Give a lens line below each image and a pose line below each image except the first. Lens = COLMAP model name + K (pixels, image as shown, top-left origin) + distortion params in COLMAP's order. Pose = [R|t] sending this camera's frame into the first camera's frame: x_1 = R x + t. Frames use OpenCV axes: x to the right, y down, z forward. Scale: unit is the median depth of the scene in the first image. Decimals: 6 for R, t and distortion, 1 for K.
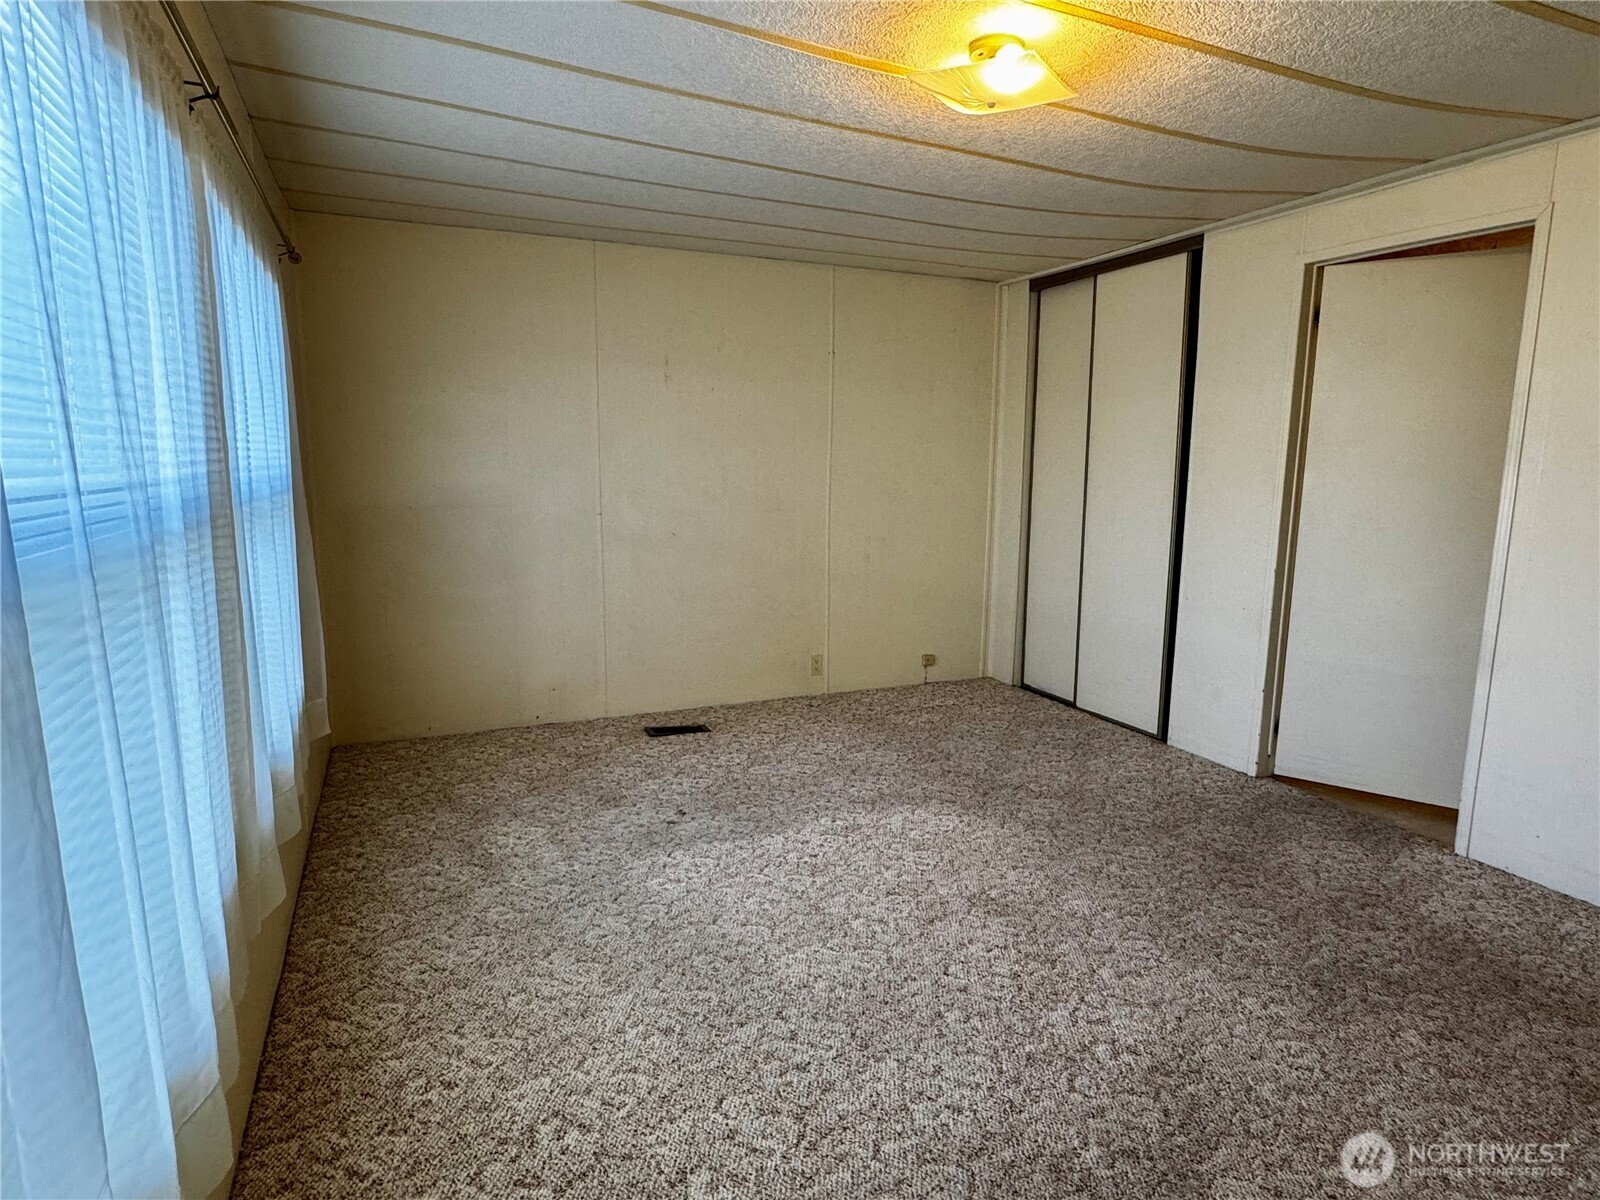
lens RADIAL K [[907.4, 0, 798.7], [0, 907.4, 604.5], [0, 0, 1]] dist [-0.000340, 0.000235]
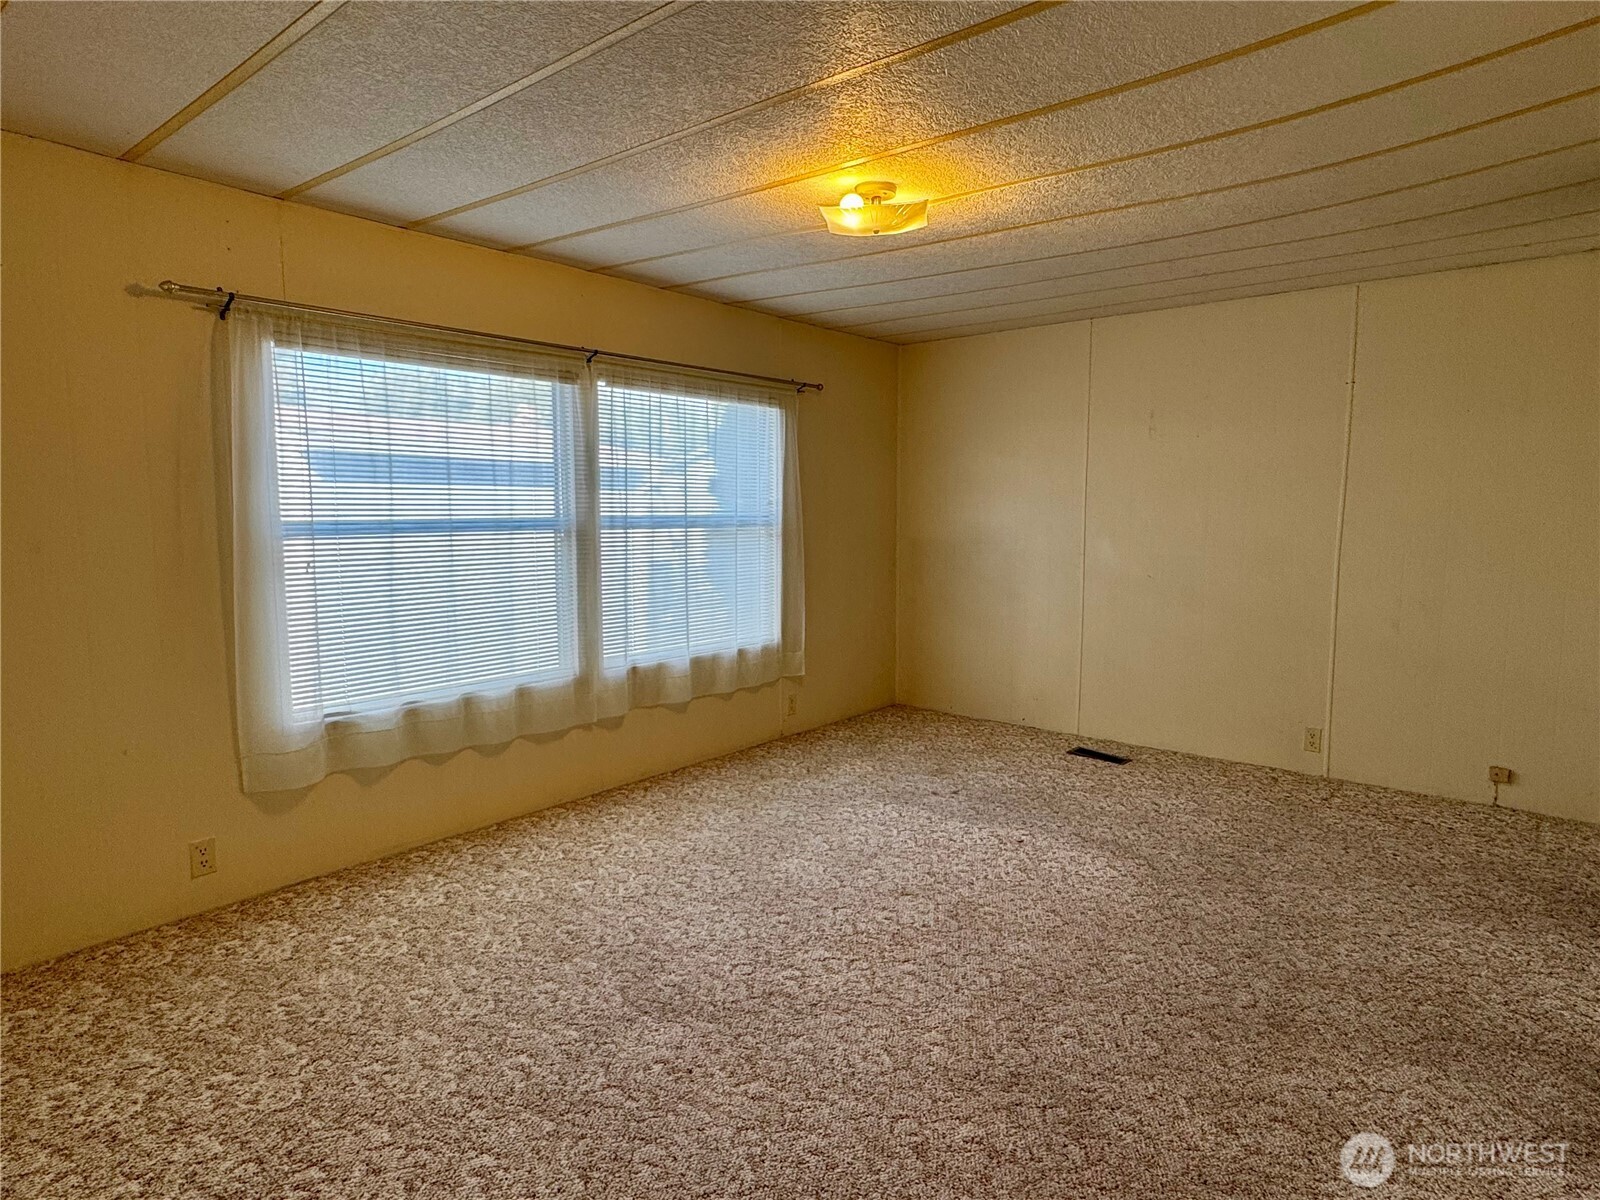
lens RADIAL K [[907.4, 0, 798.7], [0, 907.4, 604.5], [0, 0, 1]] dist [-0.000340, 0.000235]
pose [[0.434821, 0.090538, -0.895954, 0.850325], [-0.139167, 0.989736, 0.032475, -0.031688], [0.889699, 0.110567, 0.442958, 0.240563]]
